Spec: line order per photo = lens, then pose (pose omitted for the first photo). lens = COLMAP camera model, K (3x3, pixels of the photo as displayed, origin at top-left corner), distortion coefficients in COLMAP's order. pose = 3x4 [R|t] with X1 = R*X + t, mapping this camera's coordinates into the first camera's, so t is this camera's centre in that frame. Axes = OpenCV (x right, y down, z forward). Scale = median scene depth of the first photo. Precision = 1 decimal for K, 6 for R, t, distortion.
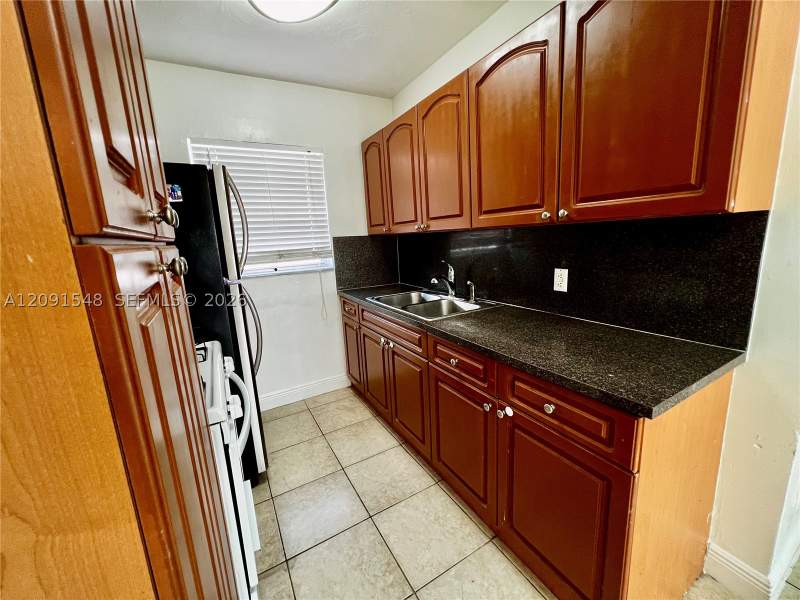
lens RADIAL K [[324.1, 0, 397.6], [0, 324.1, 300.9], [0, 0, 1]] dist [-0.003606, -0.000353]
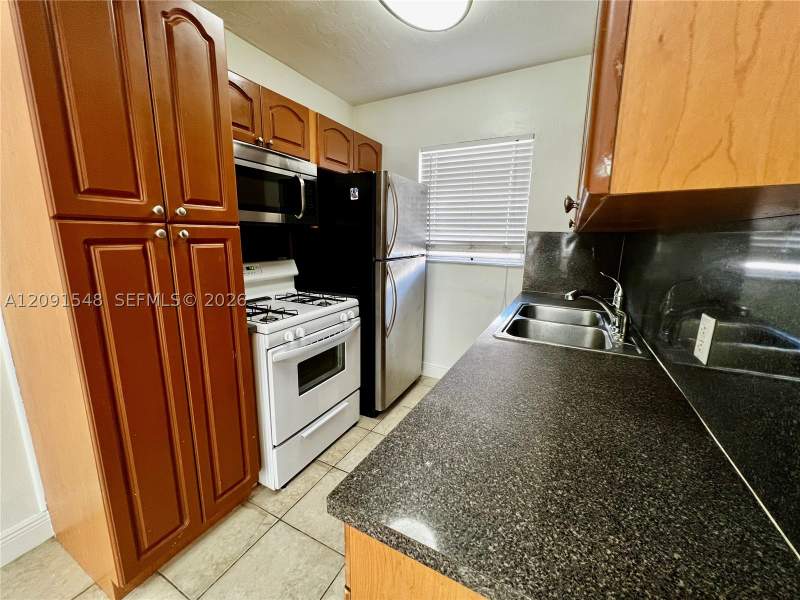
lens RADIAL K [[324.1, 0, 397.5], [0, 324.1, 298.5], [0, 0, 1]] dist [-0.003606, -0.000353]
pose [[0.547960, 0.220109, -0.807026, 0.385012], [-0.205722, 0.970590, 0.125037, -0.054517], [0.810813, 0.097508, 0.577126, 0.200940]]
